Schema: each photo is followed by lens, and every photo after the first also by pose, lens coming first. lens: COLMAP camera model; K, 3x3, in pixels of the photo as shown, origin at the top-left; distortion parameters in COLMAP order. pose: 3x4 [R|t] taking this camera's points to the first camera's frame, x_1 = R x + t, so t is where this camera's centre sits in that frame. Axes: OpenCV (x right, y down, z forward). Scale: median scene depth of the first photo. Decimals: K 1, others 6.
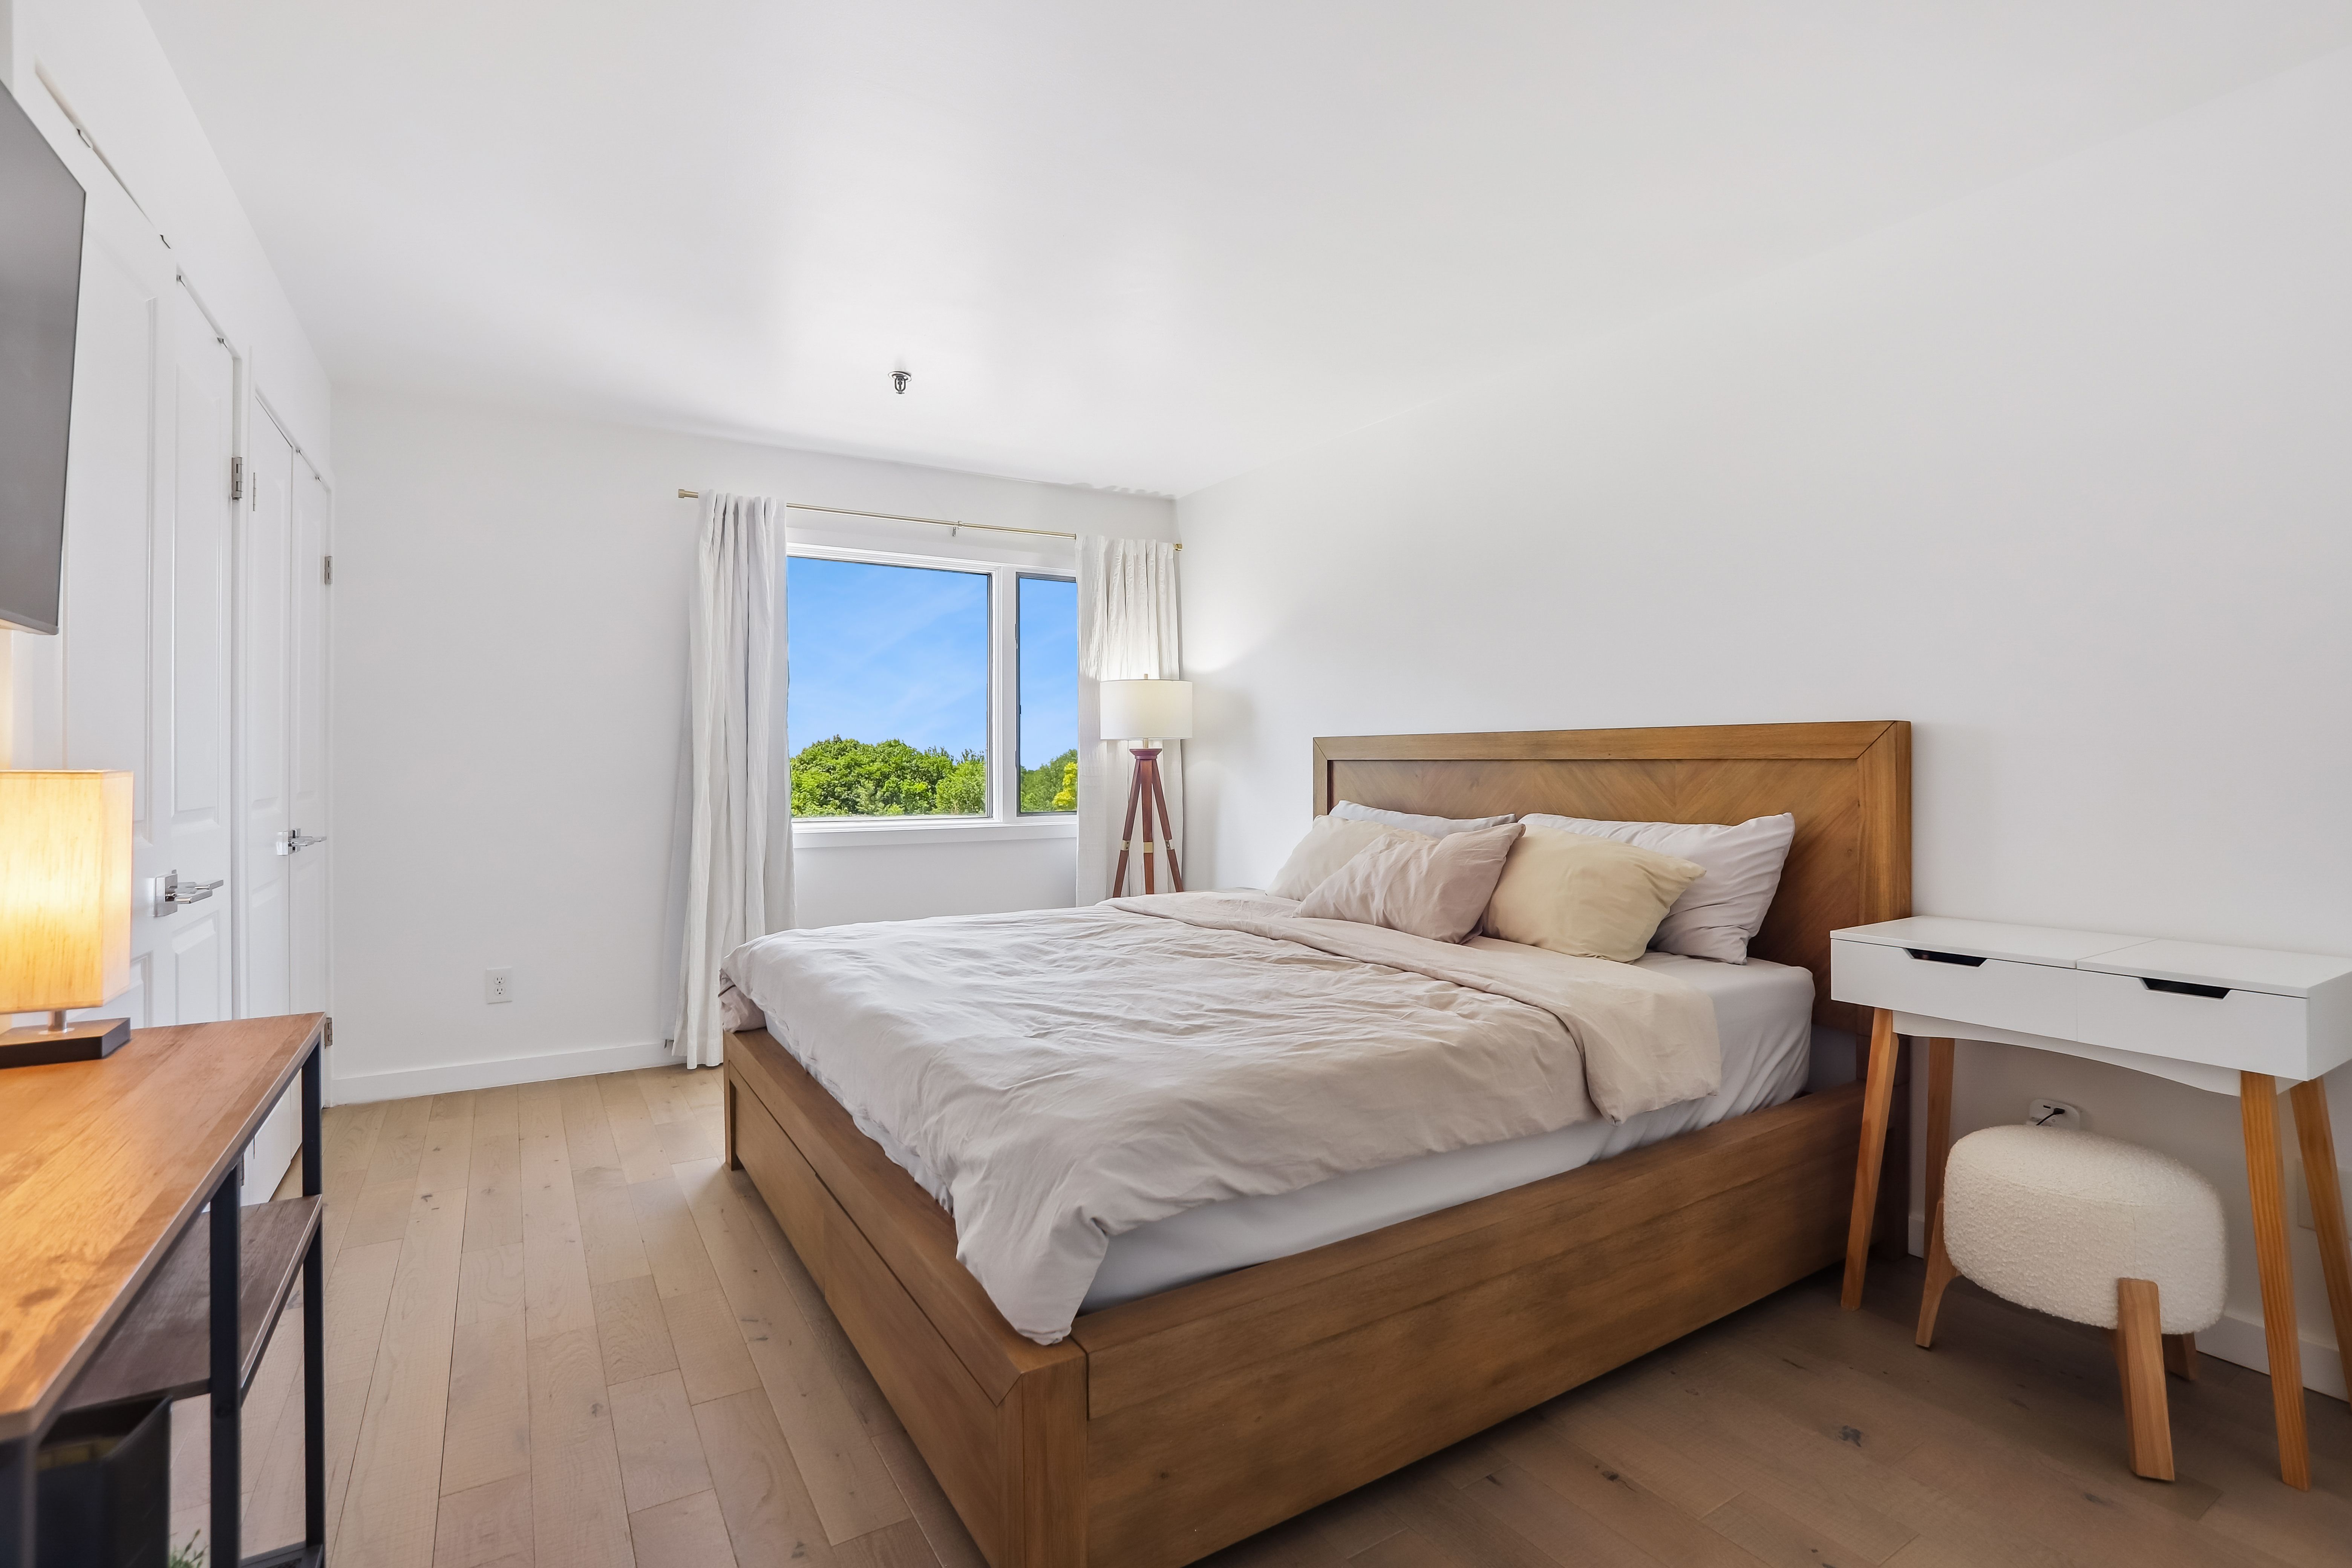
lens RADIAL K [[1087.9, 0, 1190.0], [0, 1087.9, 802.1], [0, 0, 1]] dist [-0.062744, 0.030741]
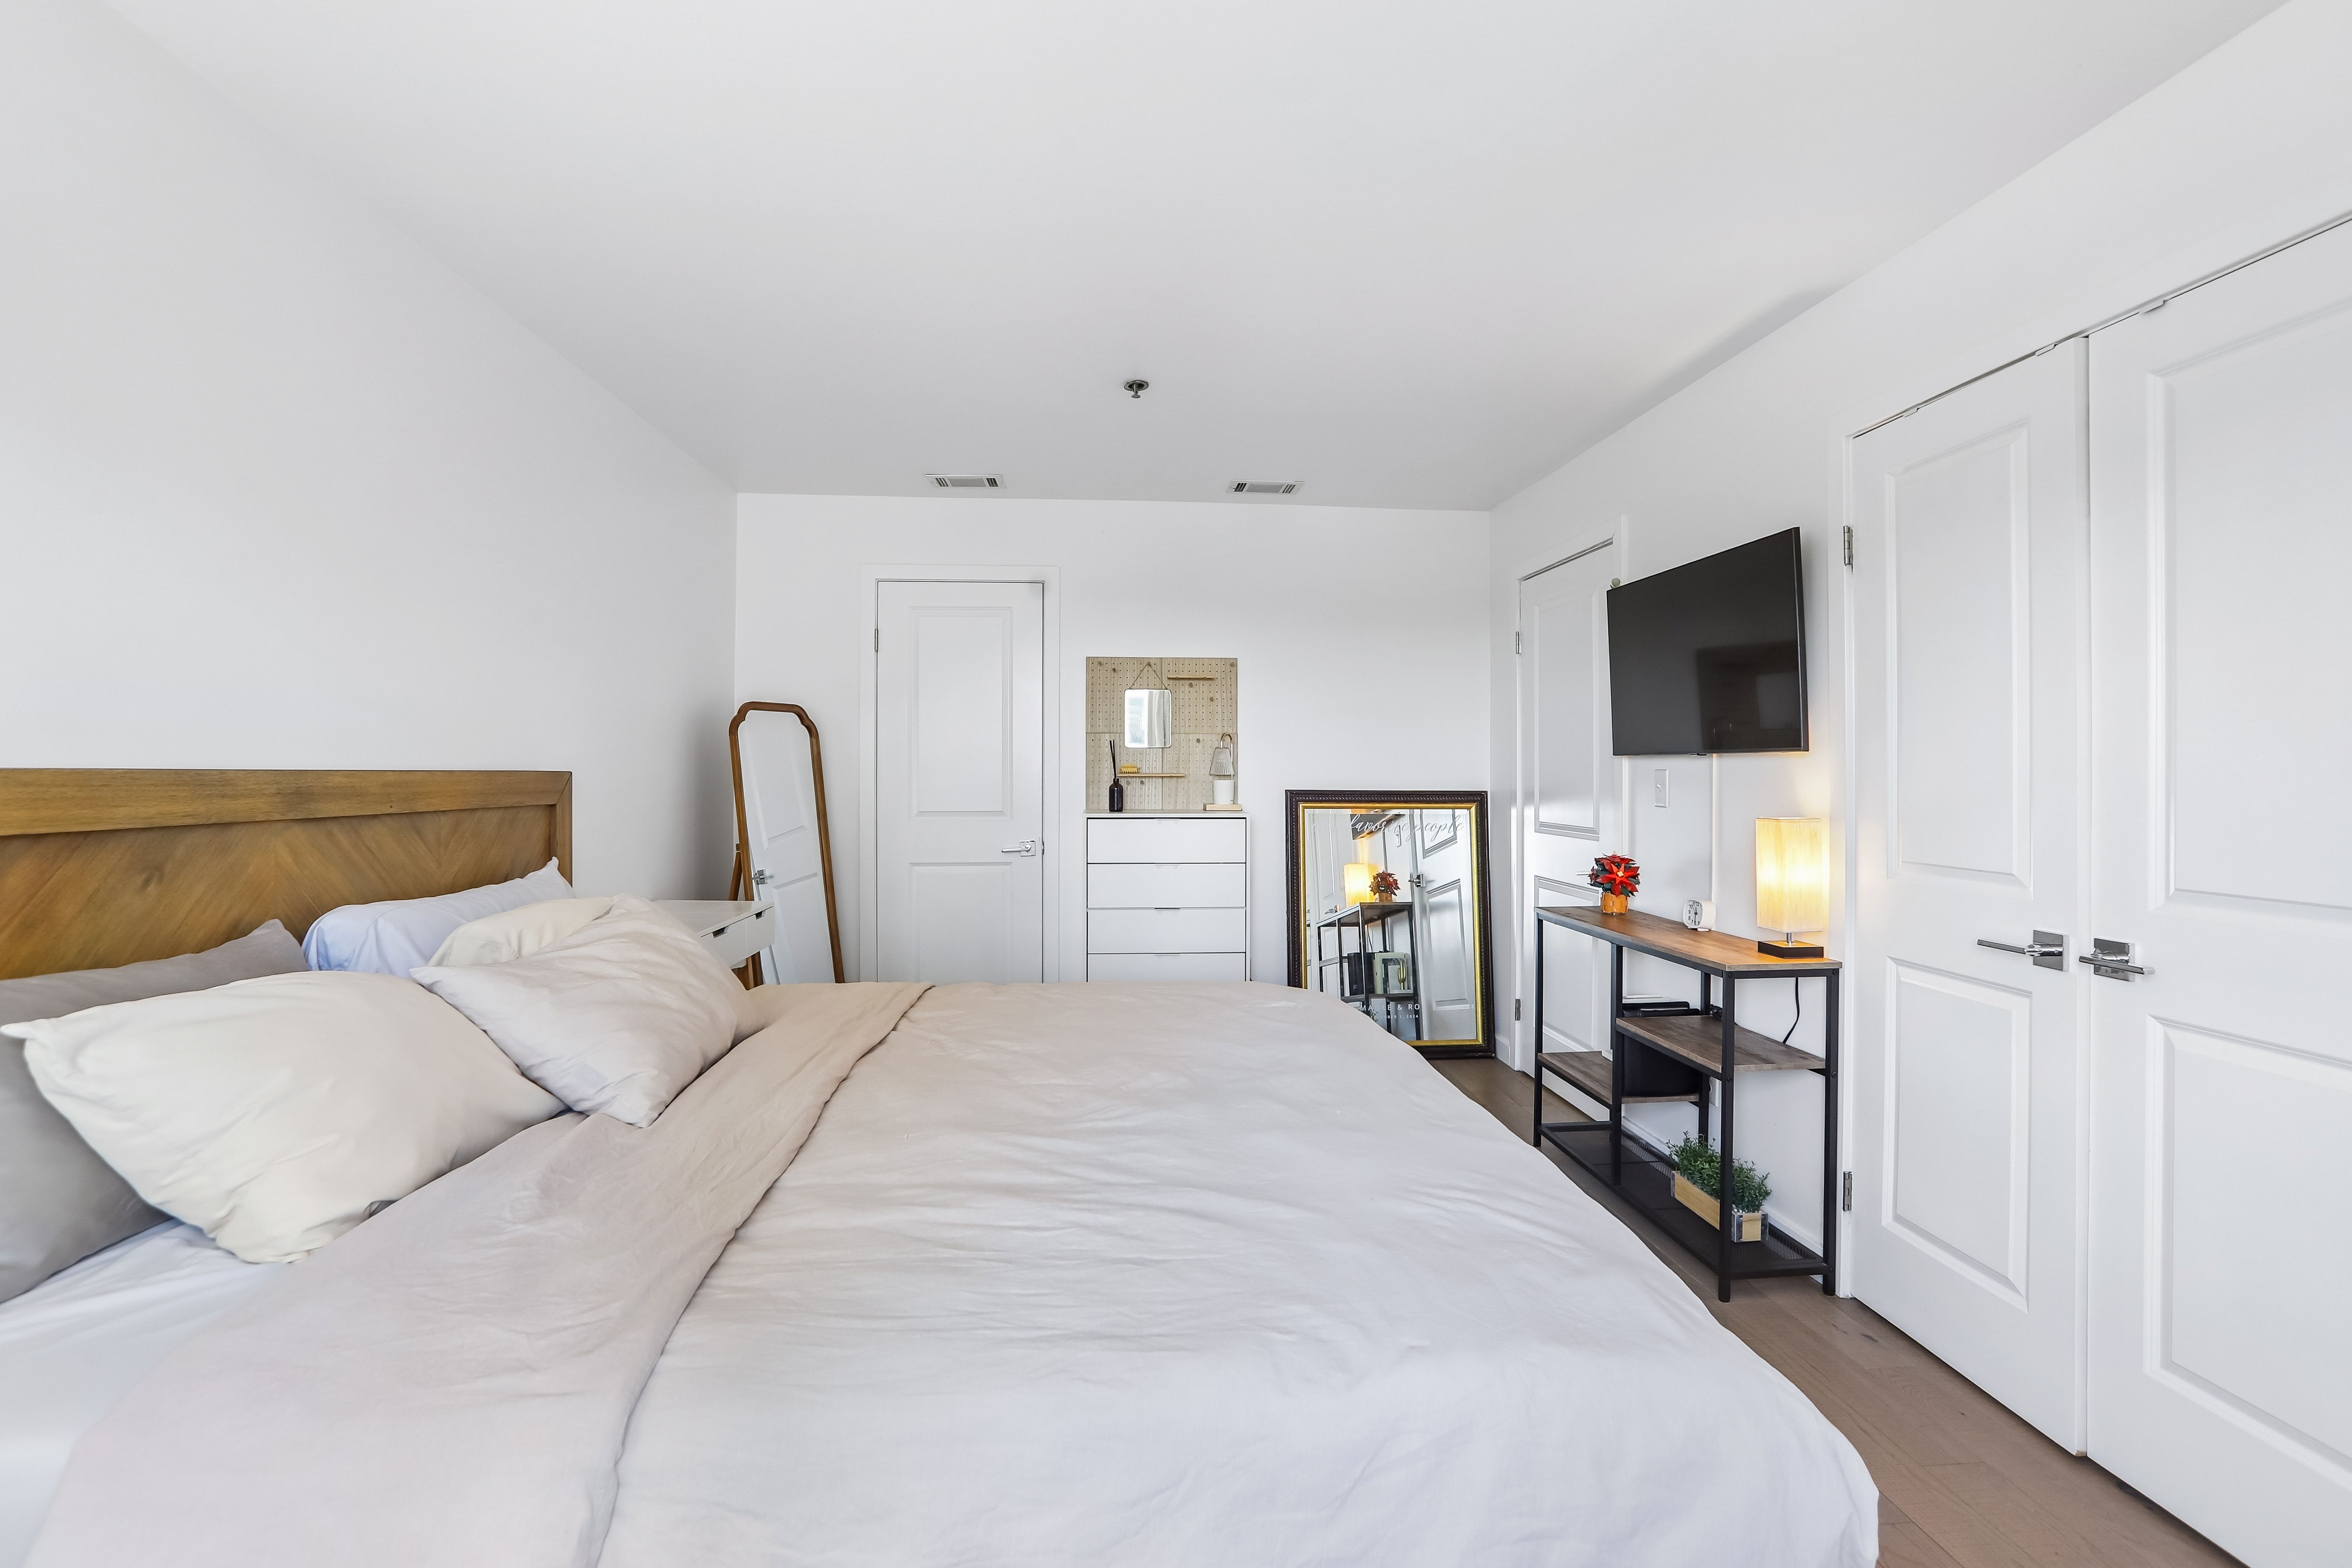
lens RADIAL K [[1070.3, 0, 1187.7], [0, 1070.3, 759.3], [0, 0, 1]] dist [-0.057175, 0.024151]
pose [[-0.876933, 0.000401, 0.480613, -0.410296], [0.011432, 0.999734, 0.020025, -0.085324], [-0.480477, 0.023055, -0.876704, 1.383737]]
